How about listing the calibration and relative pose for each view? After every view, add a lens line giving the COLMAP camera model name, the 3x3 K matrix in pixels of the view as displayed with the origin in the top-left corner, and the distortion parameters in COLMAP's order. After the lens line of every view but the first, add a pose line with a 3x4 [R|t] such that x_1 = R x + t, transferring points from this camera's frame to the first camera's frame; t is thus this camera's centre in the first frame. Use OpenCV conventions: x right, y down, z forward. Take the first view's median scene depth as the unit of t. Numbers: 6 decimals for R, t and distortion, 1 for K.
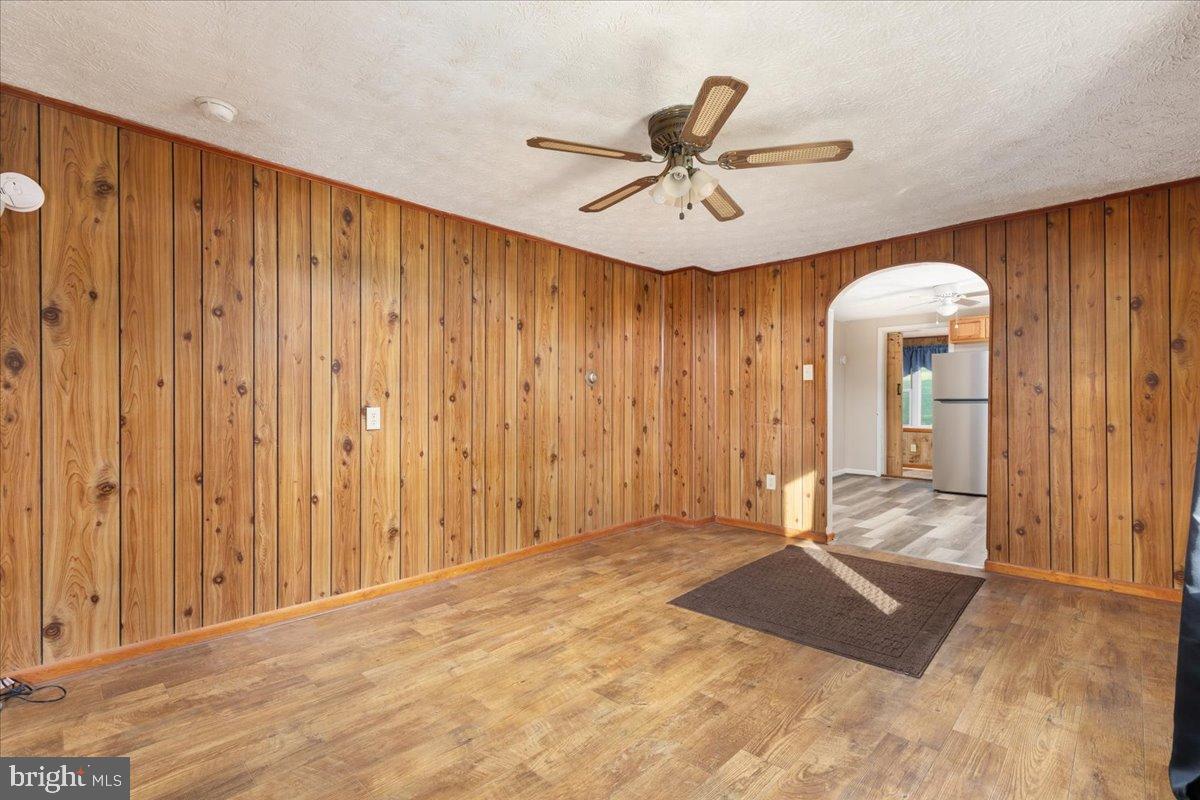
lens RADIAL K [[540.0, 0, 598.8], [0, 540.0, 400.0], [0, 0, 1]] dist [0.005798, 0.000349]
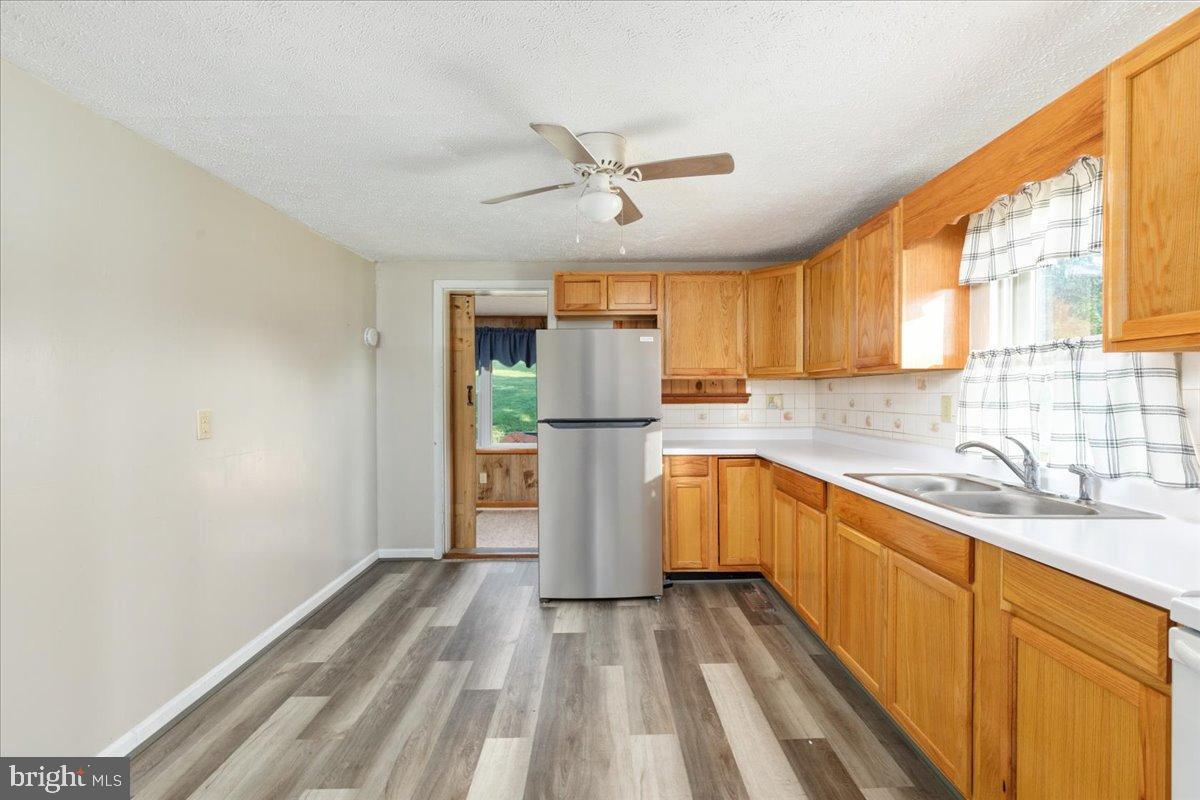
lens RADIAL K [[540.0, 0, 598.8], [0, 540.0, 400.0], [0, 0, 1]] dist [0.005798, 0.000349]
pose [[0.715637, -0.007311, 0.698434, 0.583010], [0.001384, 0.999958, 0.009049, -0.045320], [-0.698471, -0.005509, 0.715618, 1.142105]]
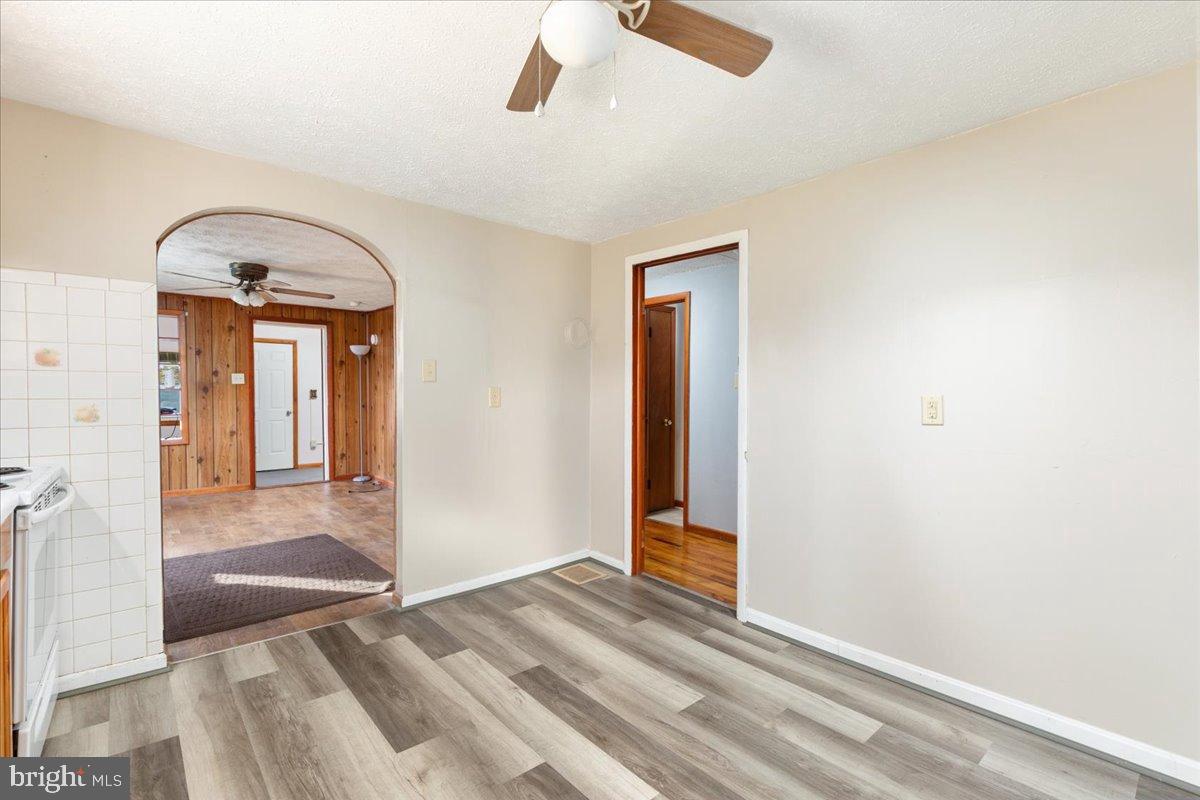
lens RADIAL K [[542.2, 0, 603.2], [0, 542.2, 387.7], [0, 0, 1]] dist [0.009428, 0.000091]
pose [[-0.078015, -0.004673, -0.996941, 1.384399], [0.000817, 0.999988, -0.004751, -0.032904], [0.996952, -0.001185, -0.078010, 1.628157]]
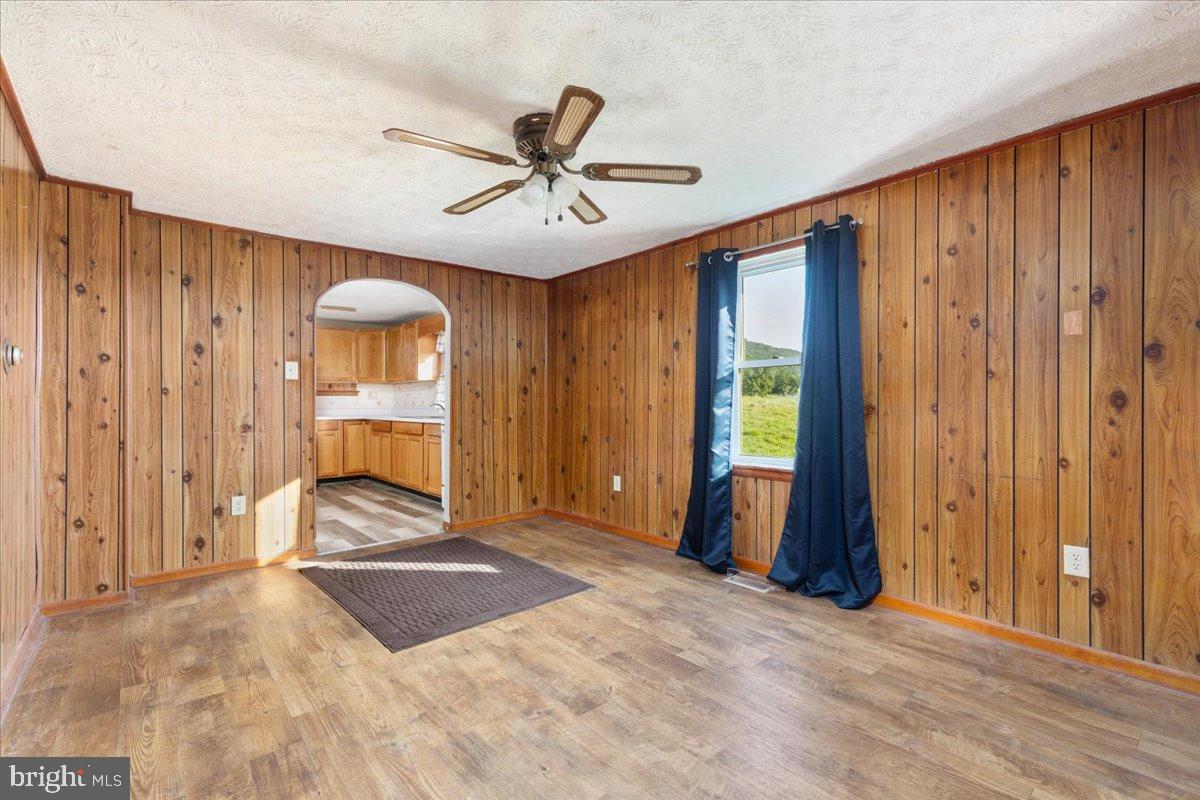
lens RADIAL K [[540.0, 0, 598.8], [0, 540.0, 400.0], [0, 0, 1]] dist [0.005798, 0.000349]
pose [[0.093342, 0.003437, 0.995628, -0.553675], [0.001198, 0.999993, -0.003564, 0.000896], [-0.995633, 0.001525, 0.093338, 0.524061]]
